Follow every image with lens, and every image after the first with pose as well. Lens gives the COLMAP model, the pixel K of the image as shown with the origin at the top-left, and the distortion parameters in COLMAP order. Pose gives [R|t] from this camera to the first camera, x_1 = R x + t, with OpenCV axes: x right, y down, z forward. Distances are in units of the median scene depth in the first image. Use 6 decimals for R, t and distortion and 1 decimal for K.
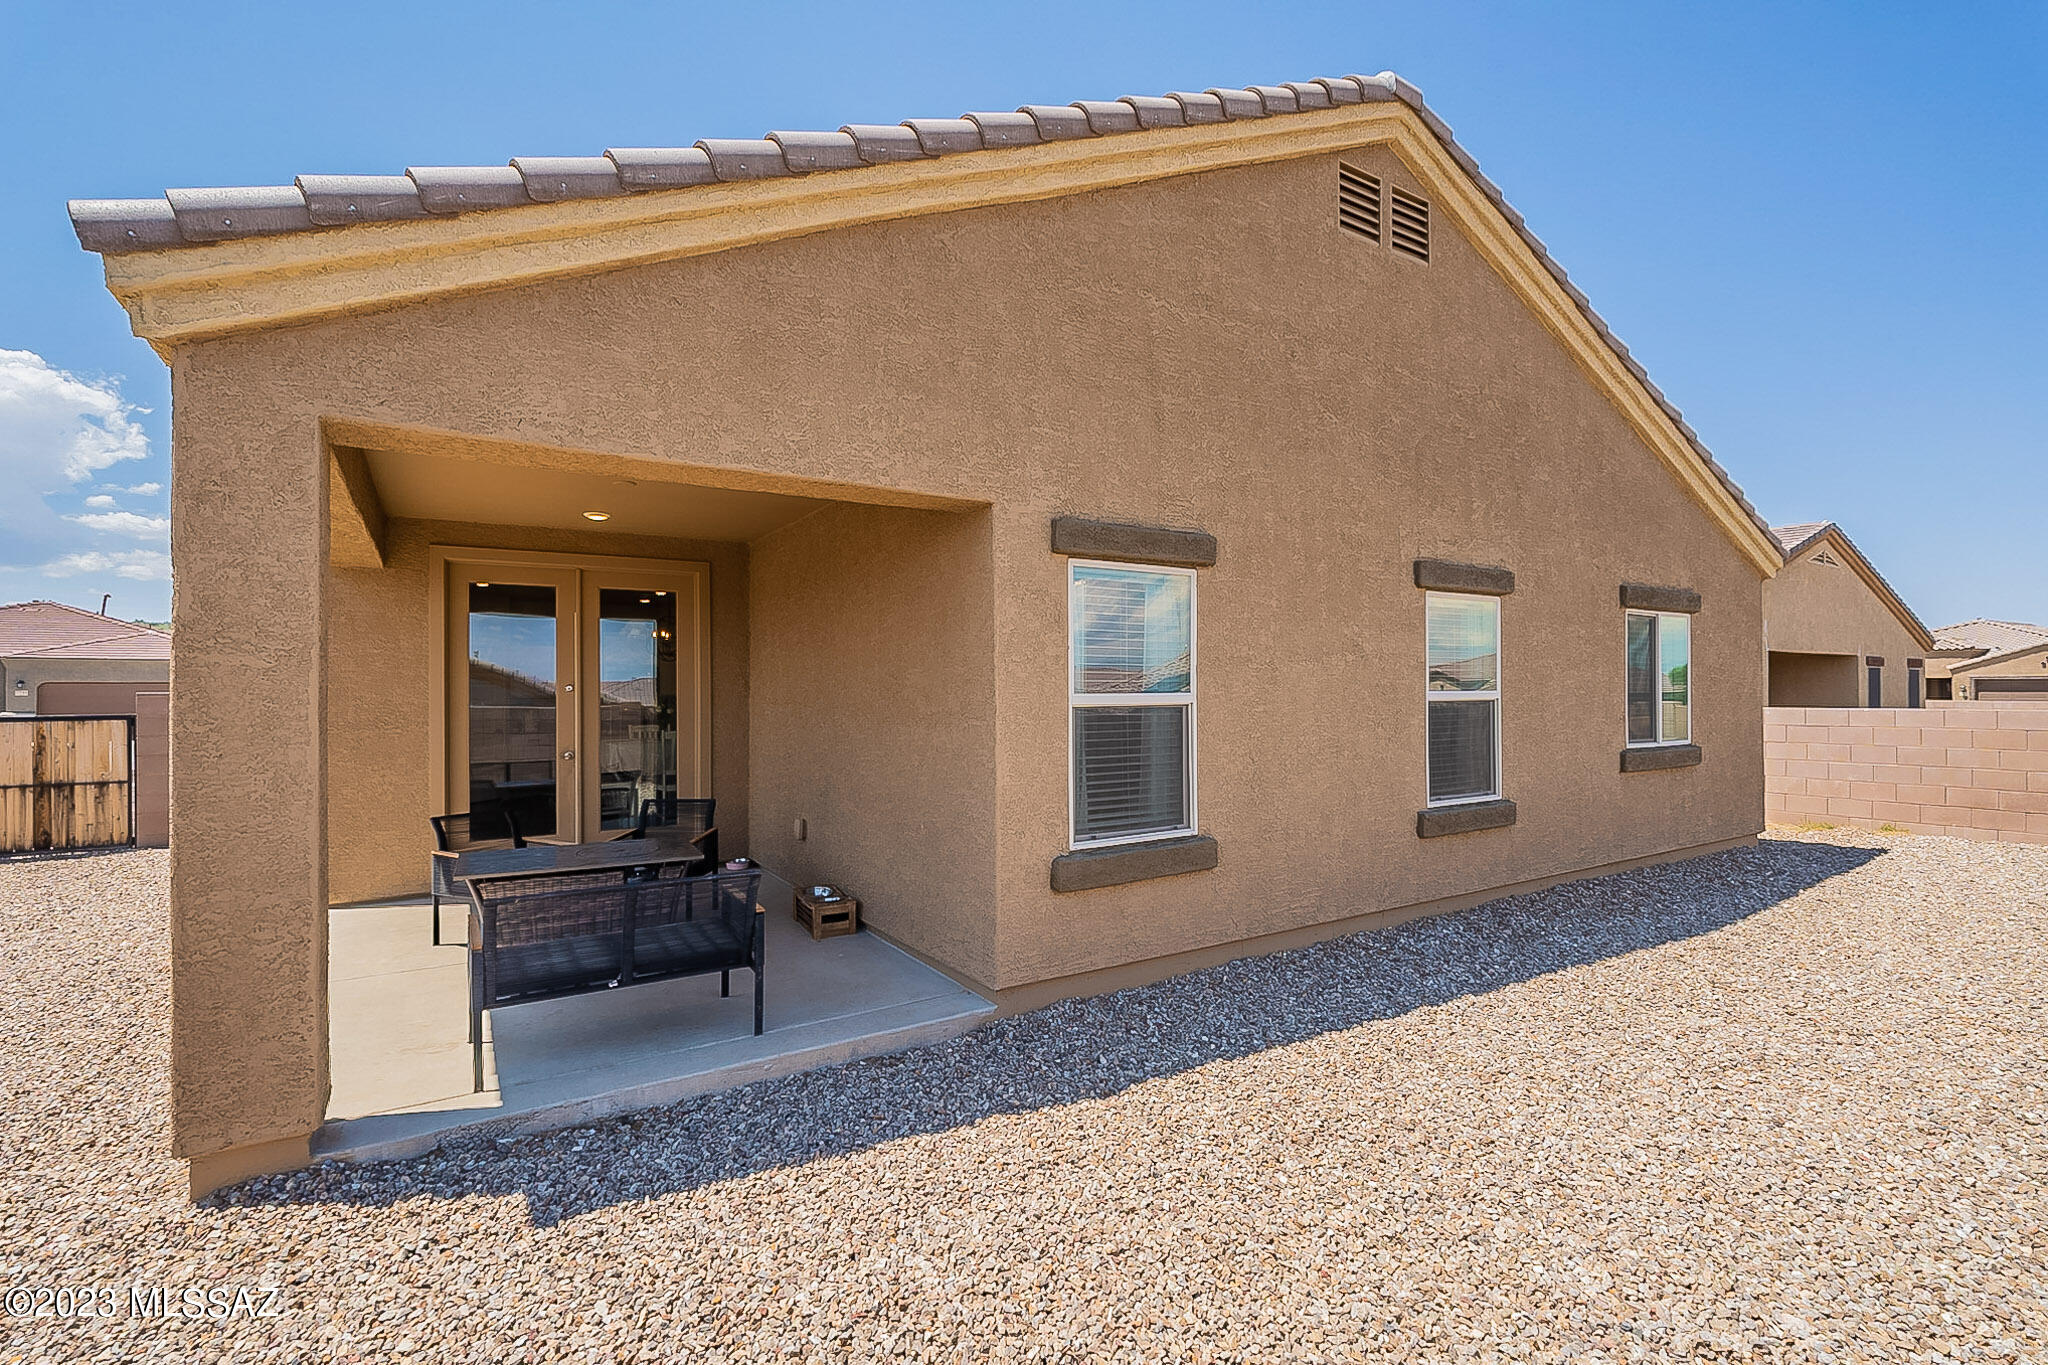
lens RADIAL K [[913.4, 0, 1019.5], [0, 913.4, 683.1], [0, 0, 1]] dist [-0.004925, -0.000434]
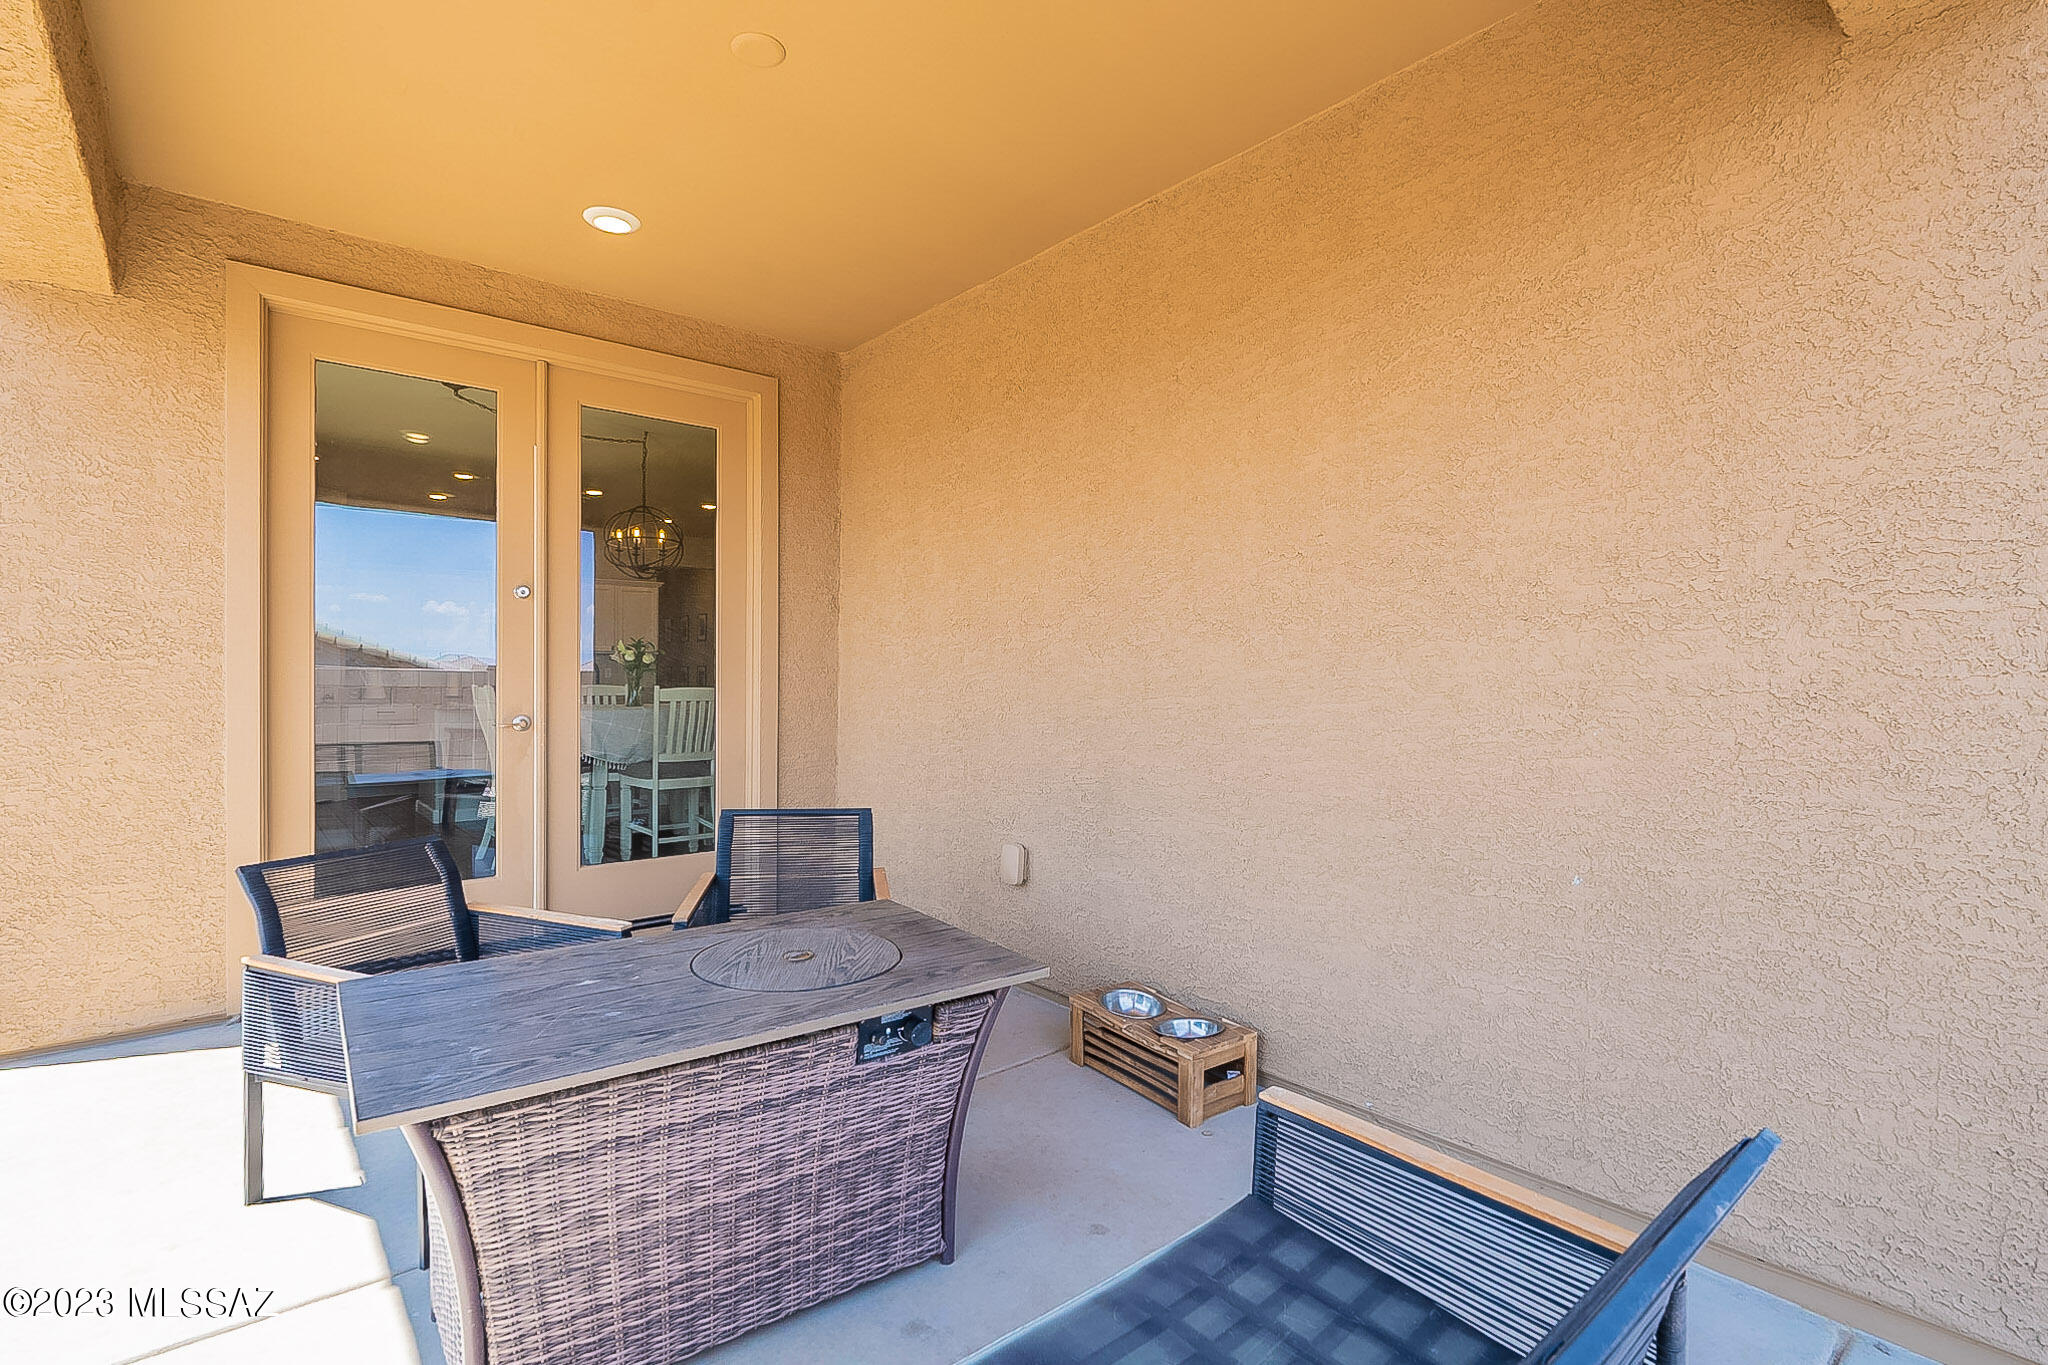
lens RADIAL K [[961.6, 0, 1033.7], [0, 961.6, 682.5], [0, 0, 1]] dist [-0.005976, -0.001506]
pose [[0.990170, 0.010254, 0.139493, -0.314372], [-0.012164, 0.999844, 0.012842, 0.050949], [-0.139340, -0.014412, 0.990140, 0.470922]]
